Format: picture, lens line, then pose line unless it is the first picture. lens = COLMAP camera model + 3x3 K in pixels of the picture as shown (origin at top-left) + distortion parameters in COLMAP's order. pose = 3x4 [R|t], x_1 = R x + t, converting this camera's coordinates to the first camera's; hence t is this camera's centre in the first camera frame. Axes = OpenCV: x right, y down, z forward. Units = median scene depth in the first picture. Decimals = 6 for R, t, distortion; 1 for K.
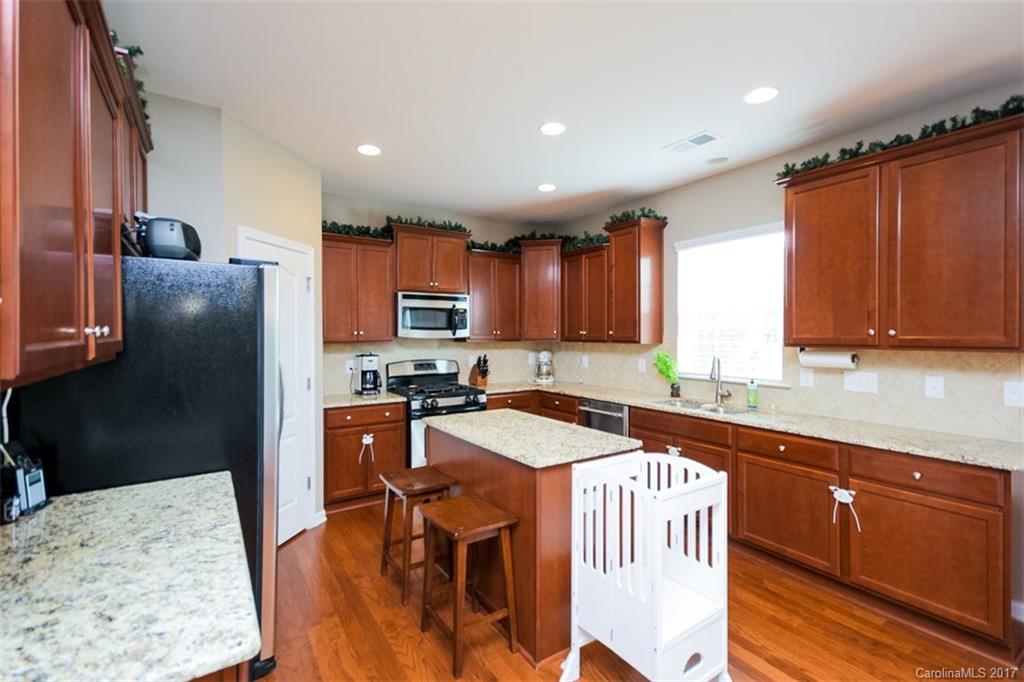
lens RADIAL K [[462.7, 0, 508.1], [0, 462.7, 336.8], [0, 0, 1]] dist [0.027564, -0.005246]
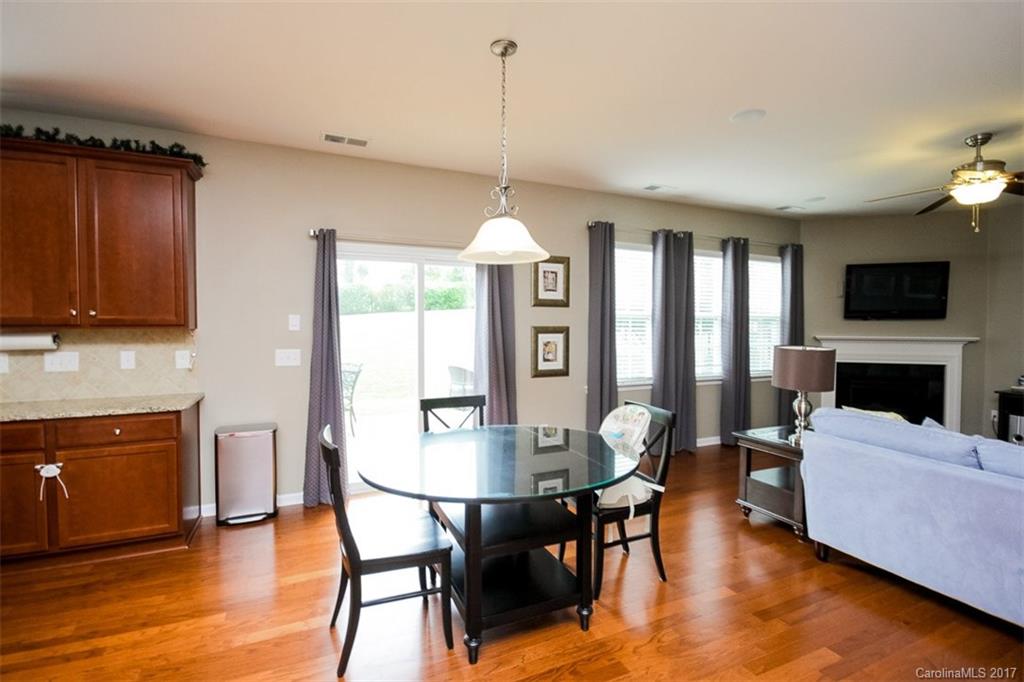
lens RADIAL K [[477.3, 0, 517.3], [0, 477.3, 334.8], [0, 0, 1]] dist [0.005368, -0.007749]
pose [[0.137380, -0.021450, 0.990286, -0.122961], [0.006455, 0.999764, 0.020760, 0.018842], [-0.990497, 0.003540, 0.137486, -0.113017]]
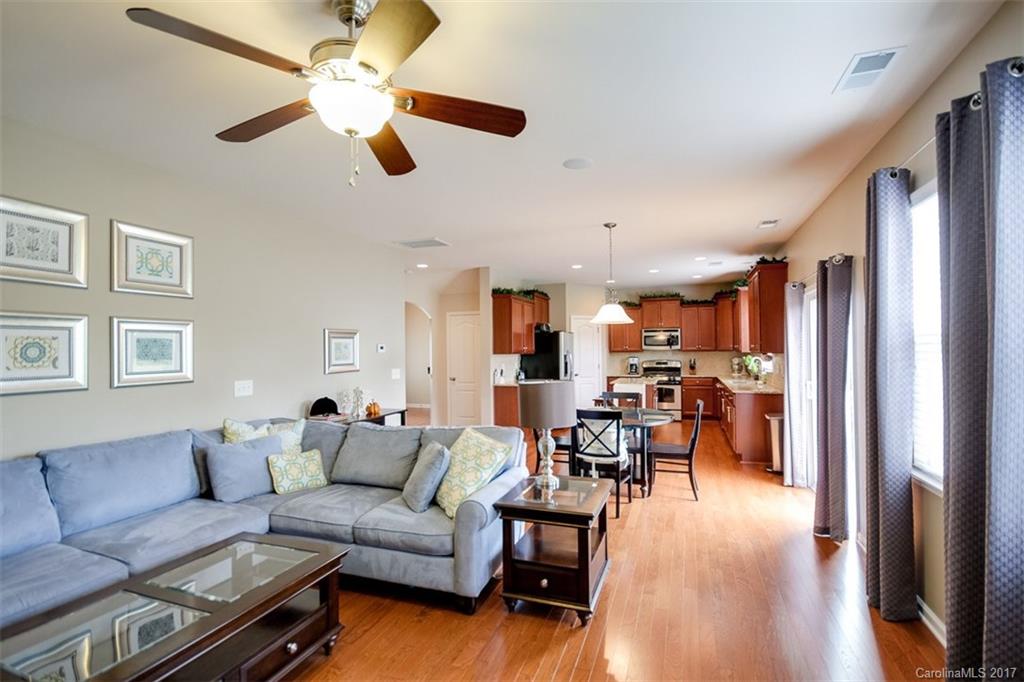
lens RADIAL K [[488.2, 0, 511.6], [0, 488.2, 346.7], [0, 0, 1]] dist [-0.011081, -0.003391]
pose [[0.610283, -0.010019, -0.792120, 1.450995], [0.003350, 0.999944, -0.010066, 0.010834], [0.792176, 0.003490, 0.610282, -1.099340]]
